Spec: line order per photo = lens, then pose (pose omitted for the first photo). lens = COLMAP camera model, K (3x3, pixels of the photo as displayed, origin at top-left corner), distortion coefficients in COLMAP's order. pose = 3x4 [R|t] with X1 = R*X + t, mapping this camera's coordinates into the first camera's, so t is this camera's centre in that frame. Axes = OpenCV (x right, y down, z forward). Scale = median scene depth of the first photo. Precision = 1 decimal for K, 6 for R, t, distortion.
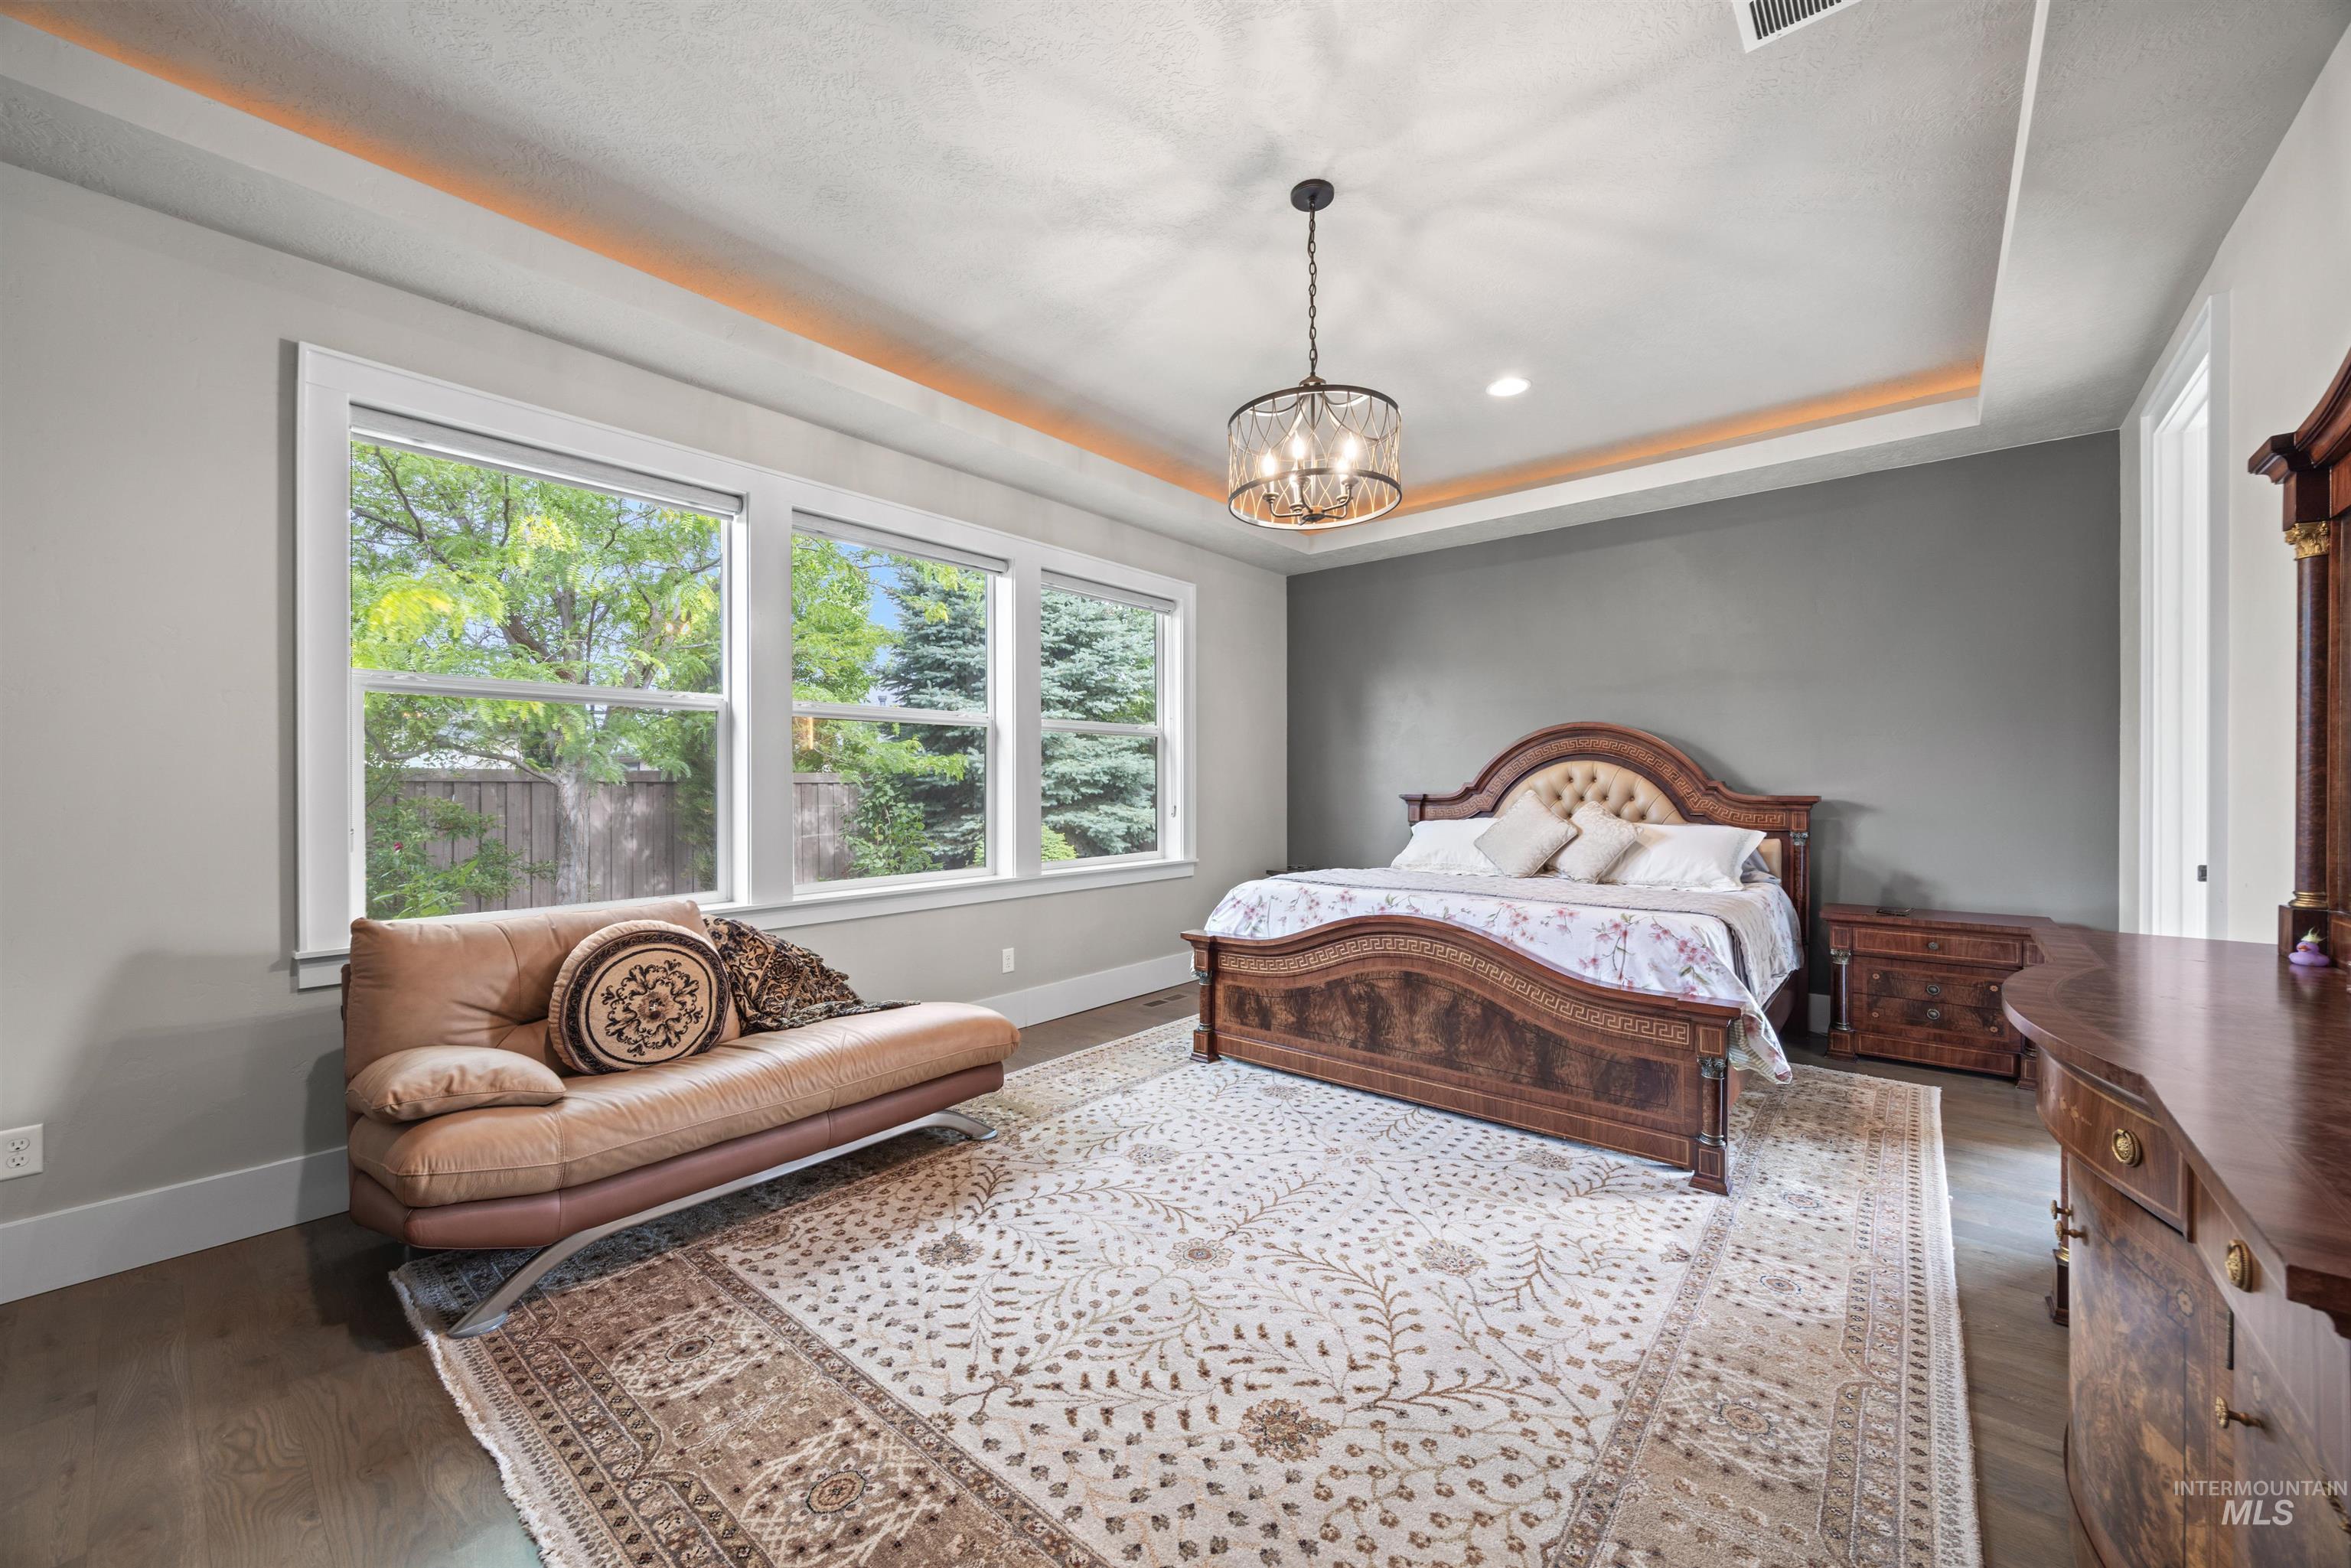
lens RADIAL K [[887.5, 0, 1169.8], [0, 887.5, 778.5], [0, 0, 1]] dist [0.000483, 0.000083]
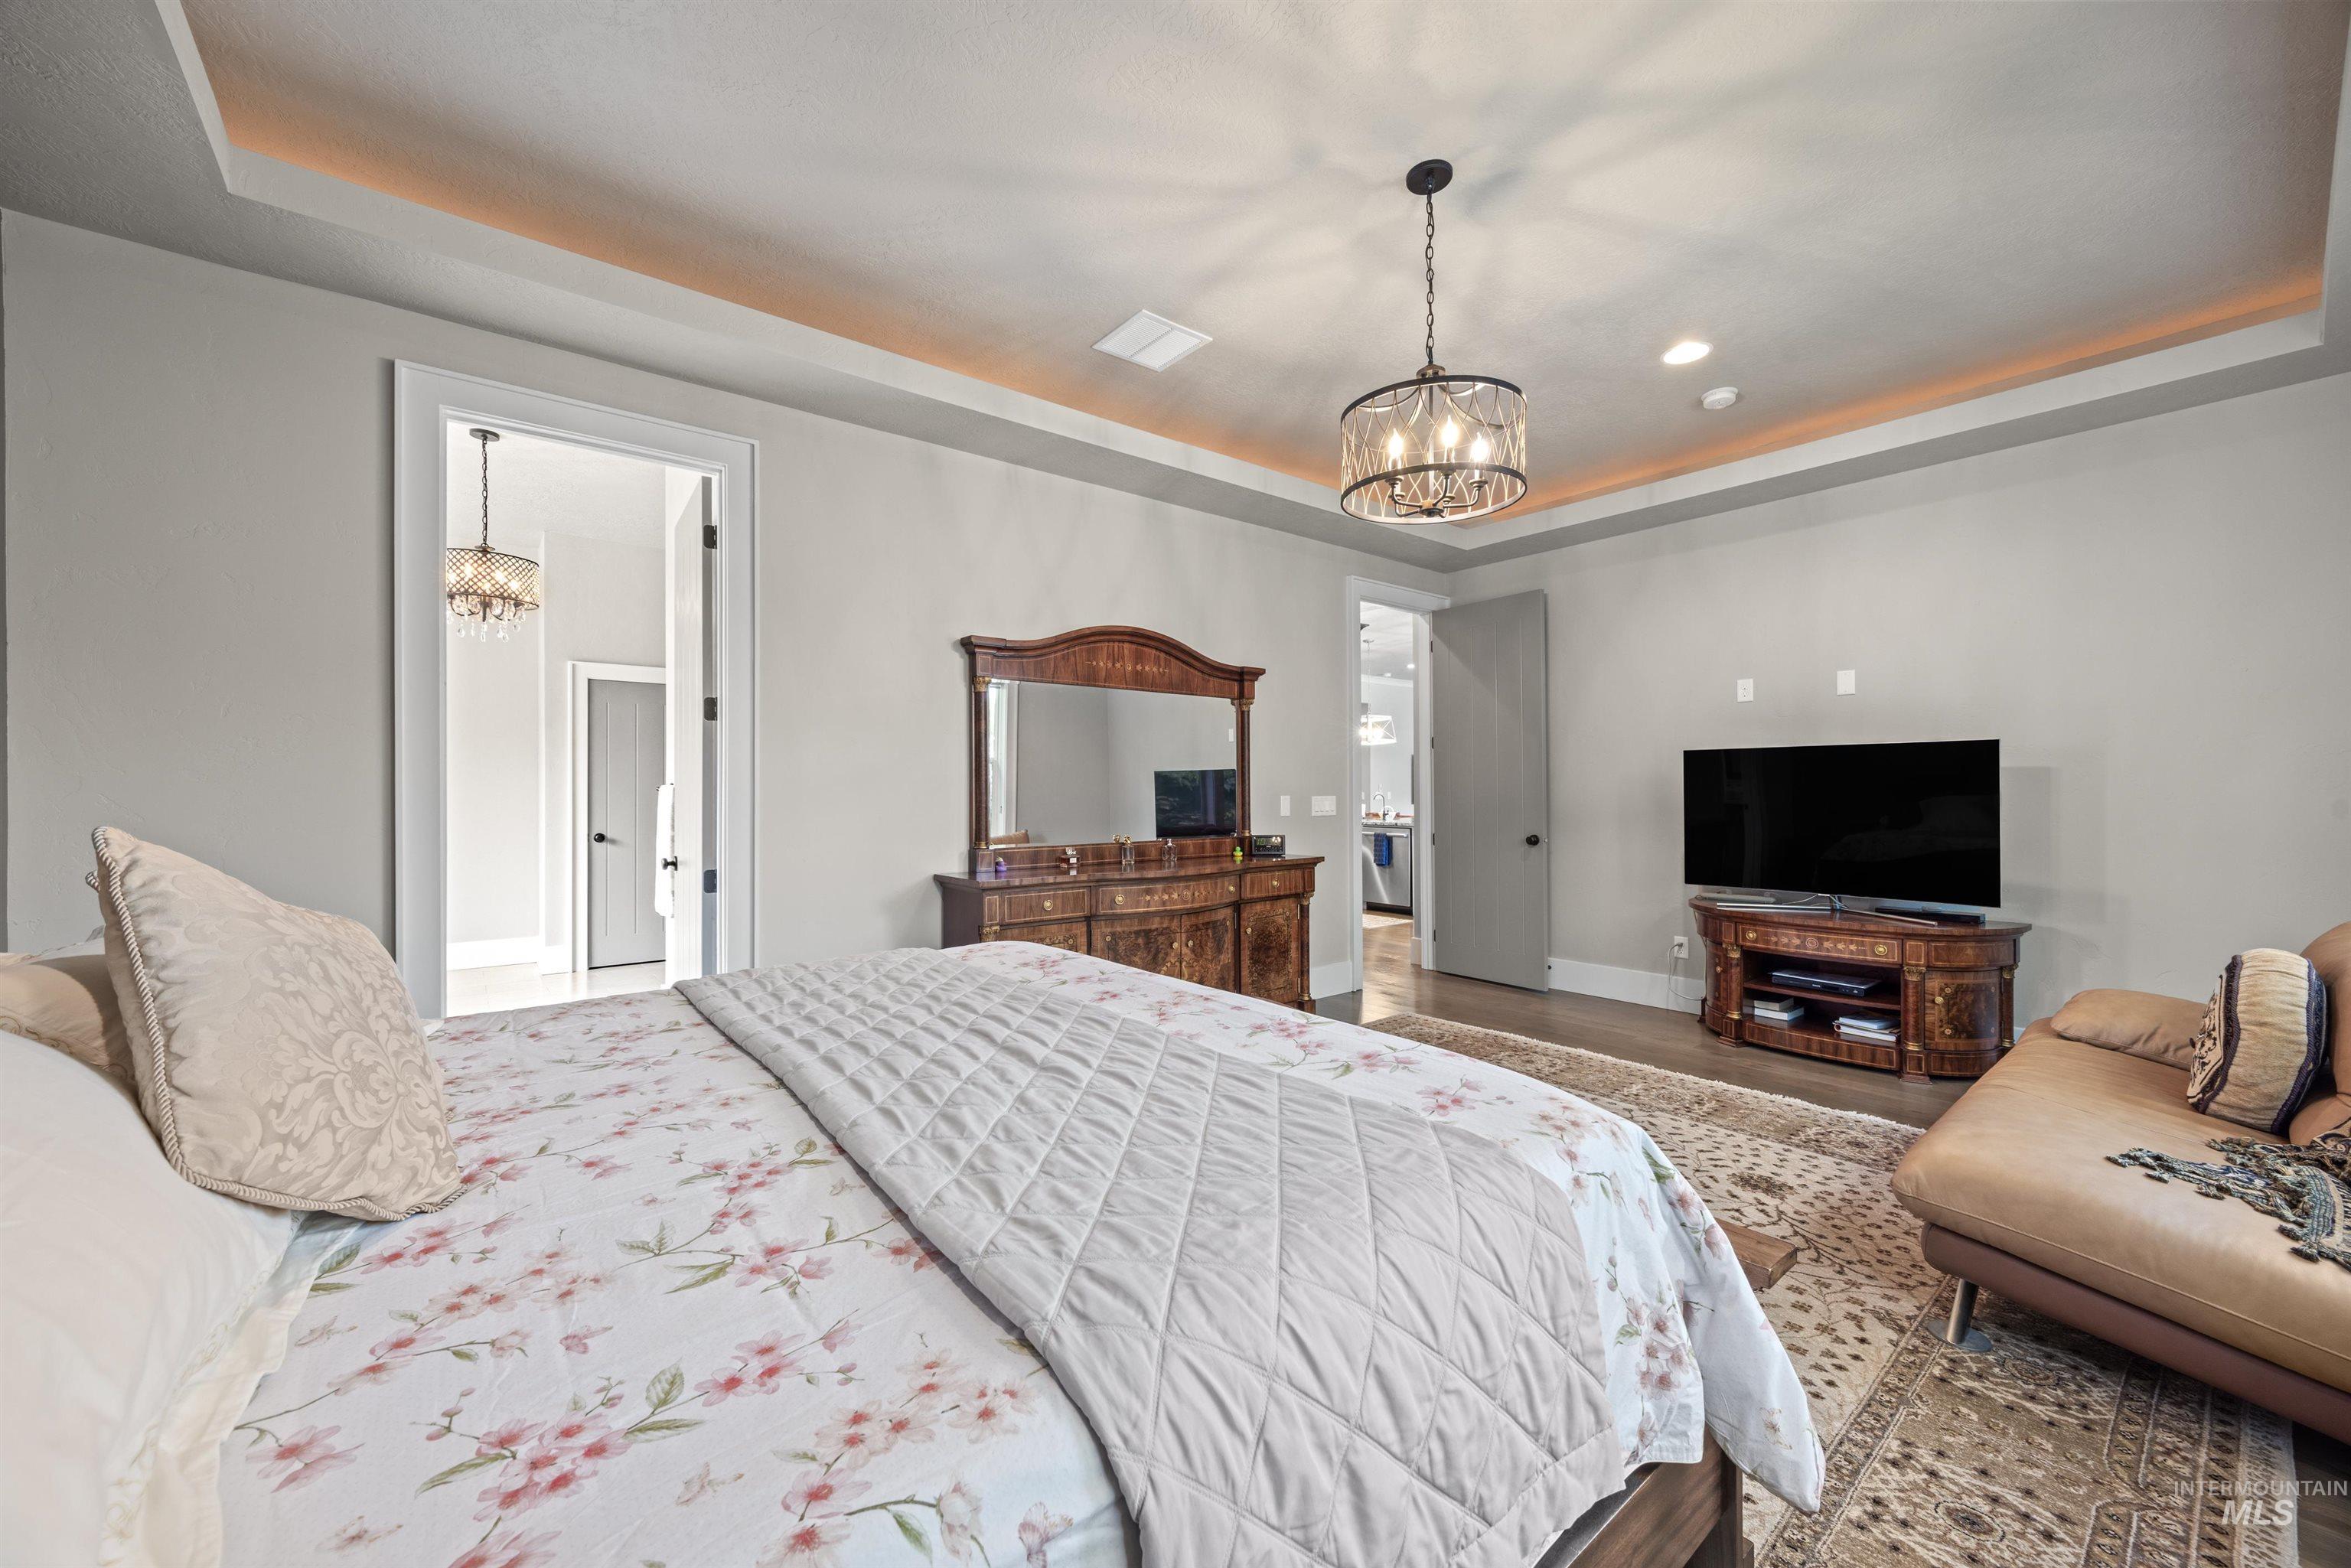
lens RADIAL K [[887.5, 0, 1169.8], [0, 887.5, 778.5], [0, 0, 1]] dist [0.000483, 0.000083]
pose [[-0.981881, 0.003635, 0.189462, 0.258596], [0.001718, 0.999946, -0.010282, 0.003678], [-0.189489, -0.009770, -0.981834, 2.001310]]
